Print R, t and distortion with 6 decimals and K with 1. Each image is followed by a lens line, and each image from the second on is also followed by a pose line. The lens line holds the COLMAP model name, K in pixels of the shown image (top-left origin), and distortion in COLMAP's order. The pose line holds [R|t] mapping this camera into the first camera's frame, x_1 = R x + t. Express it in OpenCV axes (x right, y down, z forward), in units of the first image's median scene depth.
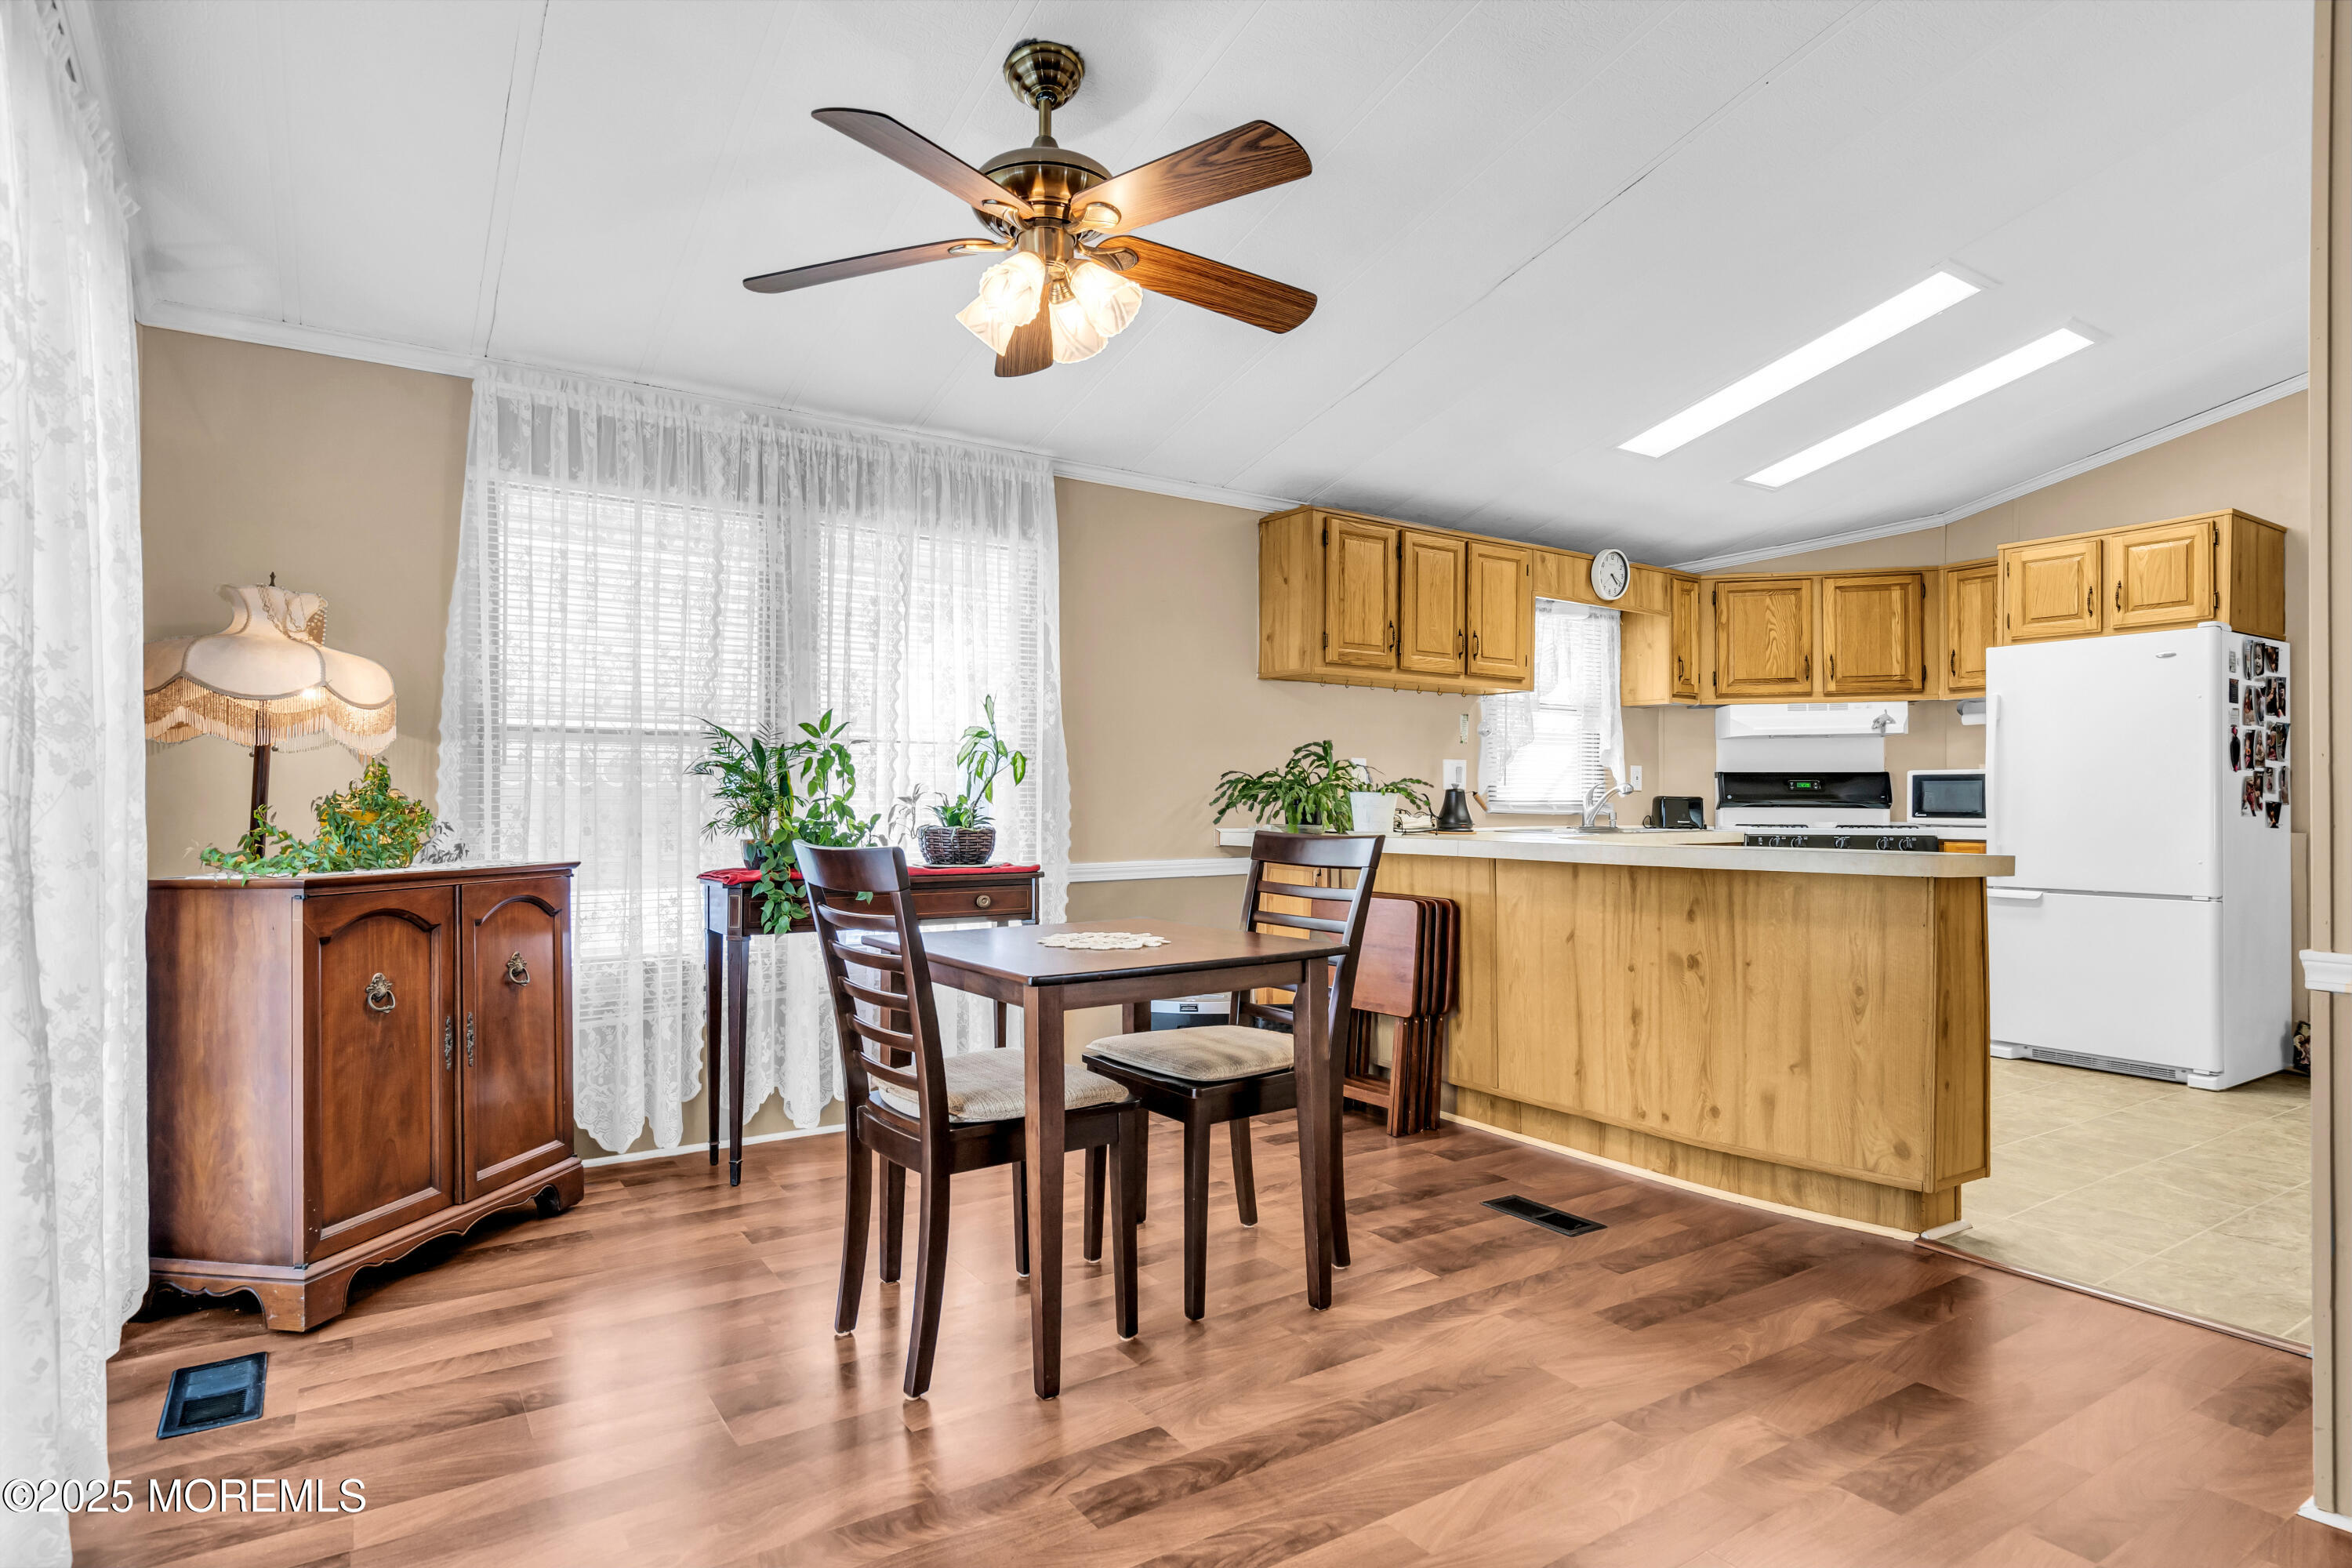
lens RADIAL K [[1263.3, 0, 1164.6], [0, 1263.3, 789.9], [0, 0, 1]] dist [0.004647, -0.000213]
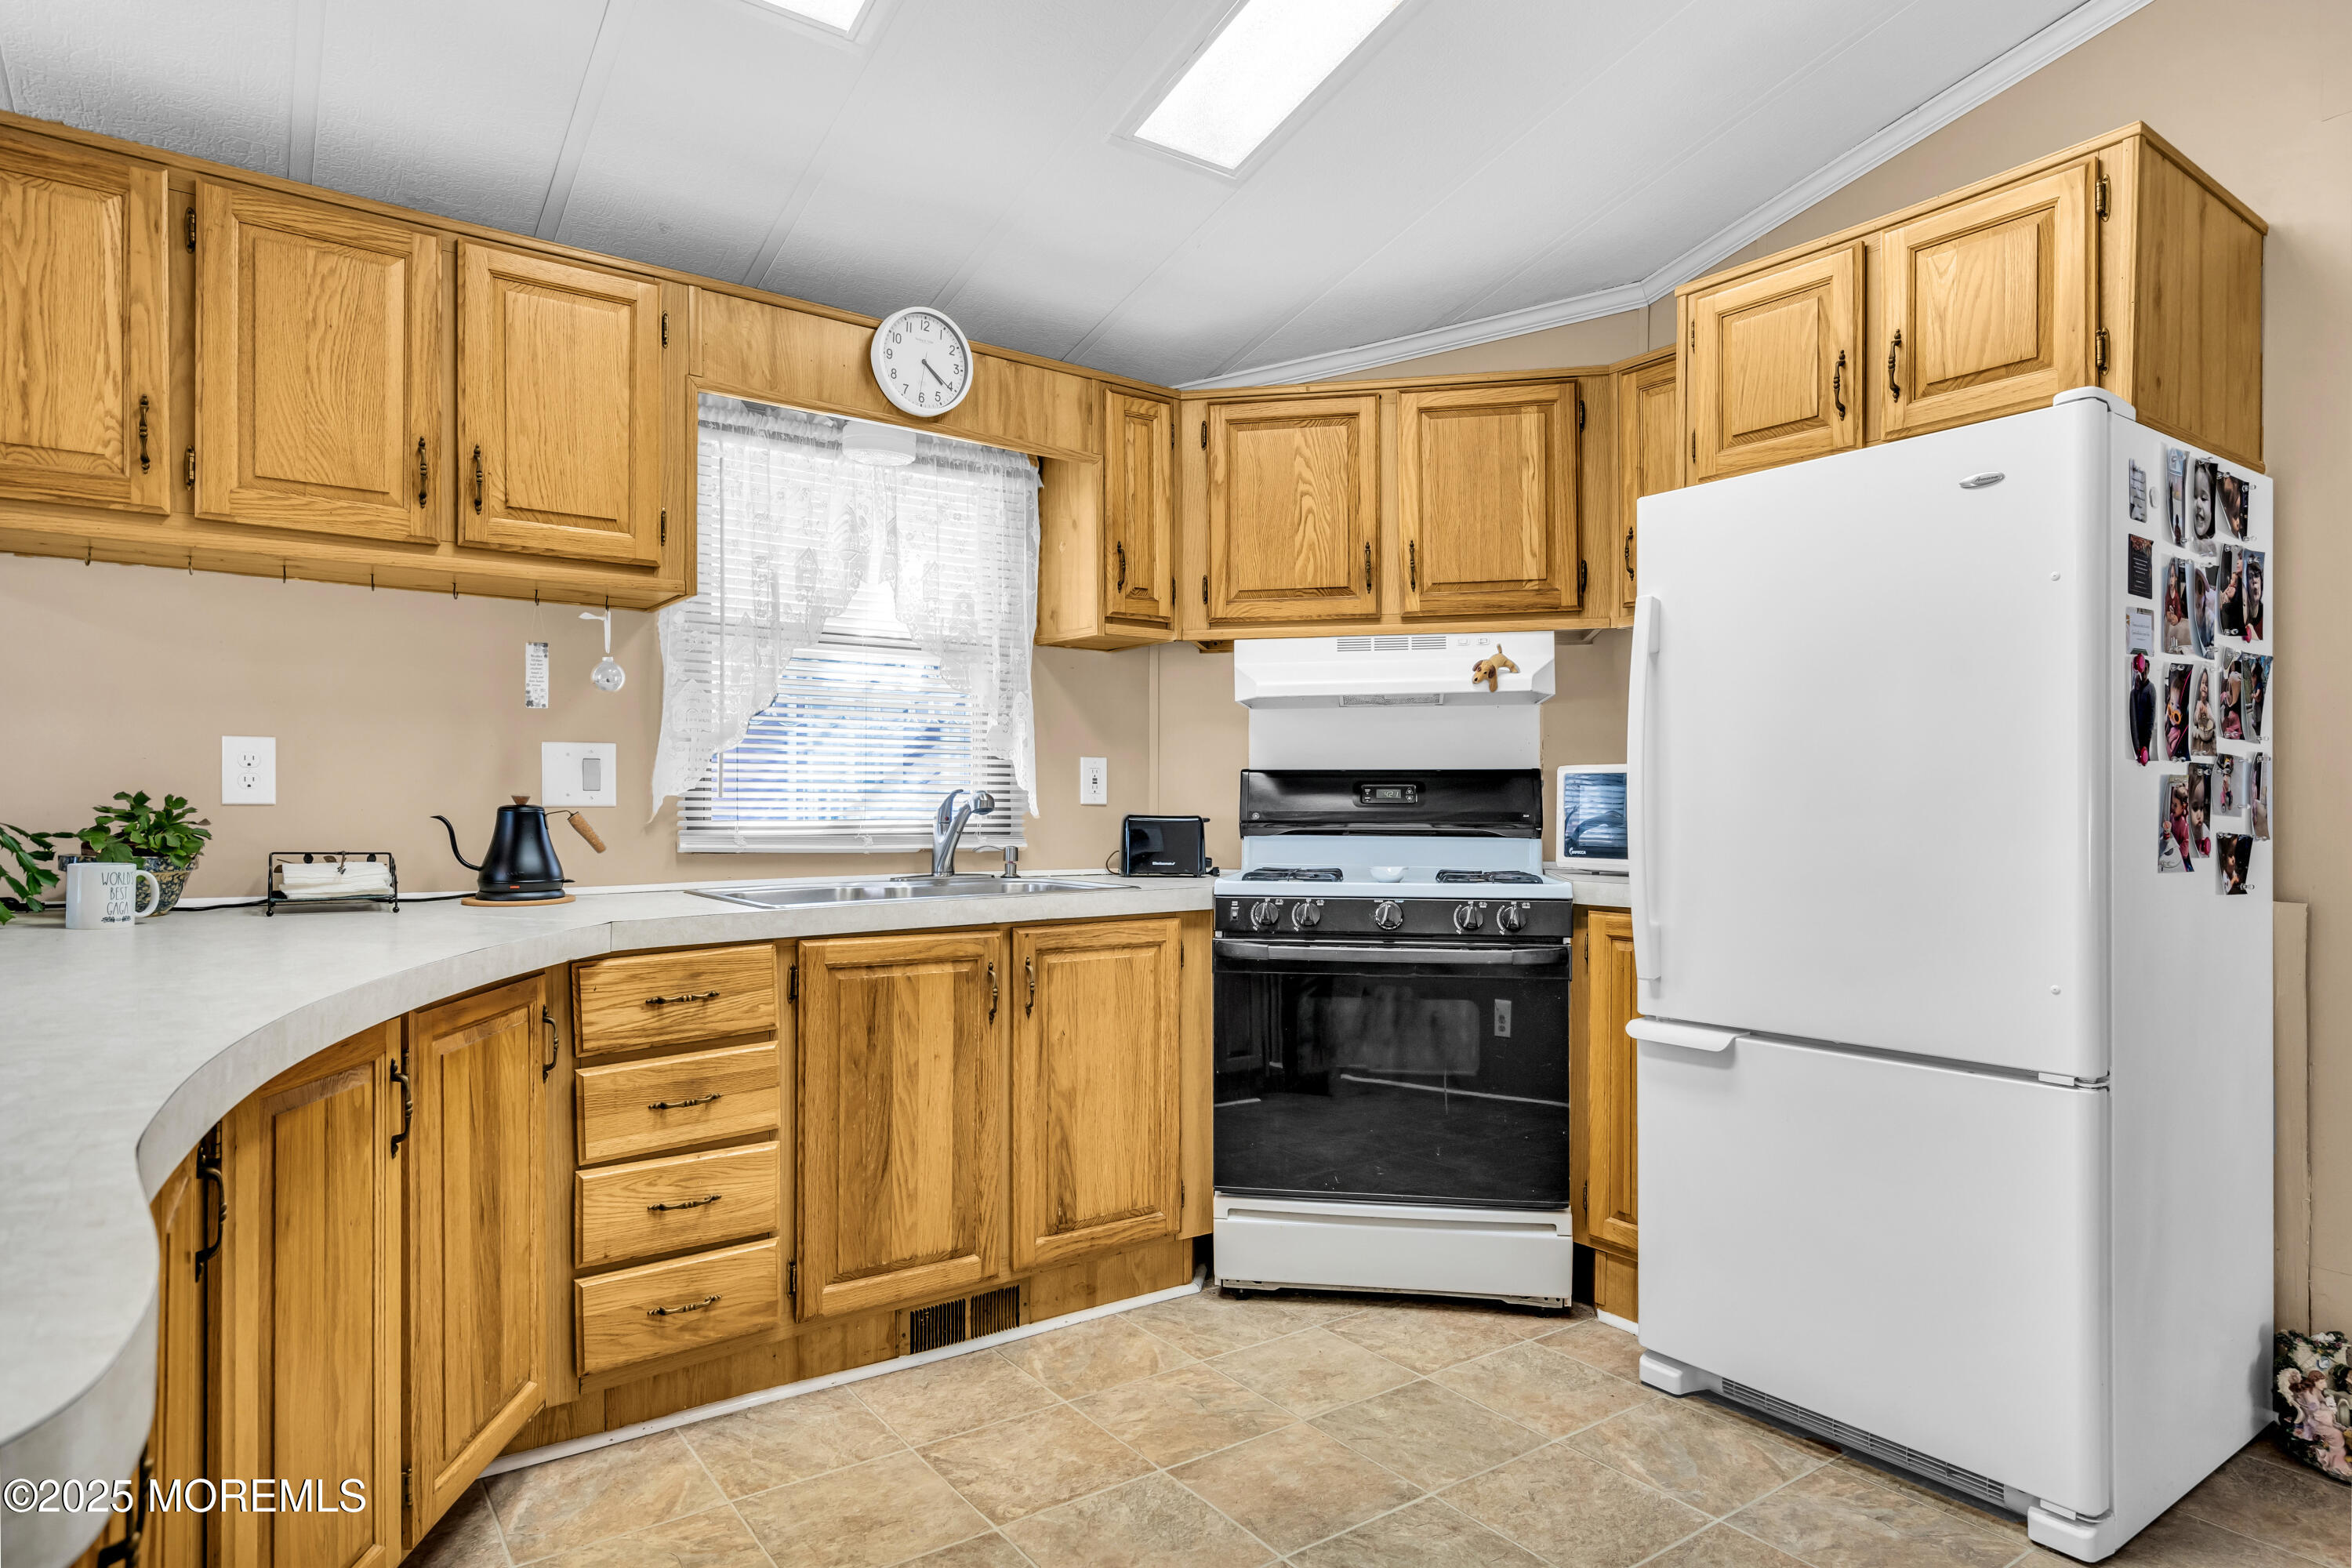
lens RADIAL K [[1325.9, 0, 1185.5], [0, 1325.9, 803.7], [0, 0, 1]] dist [0.008458, -0.002001]
pose [[0.999049, -0.002176, 0.043541, 0.451212], [0.001819, 0.999964, 0.008238, -0.005134], [-0.043557, -0.008151, 0.999018, 0.509577]]
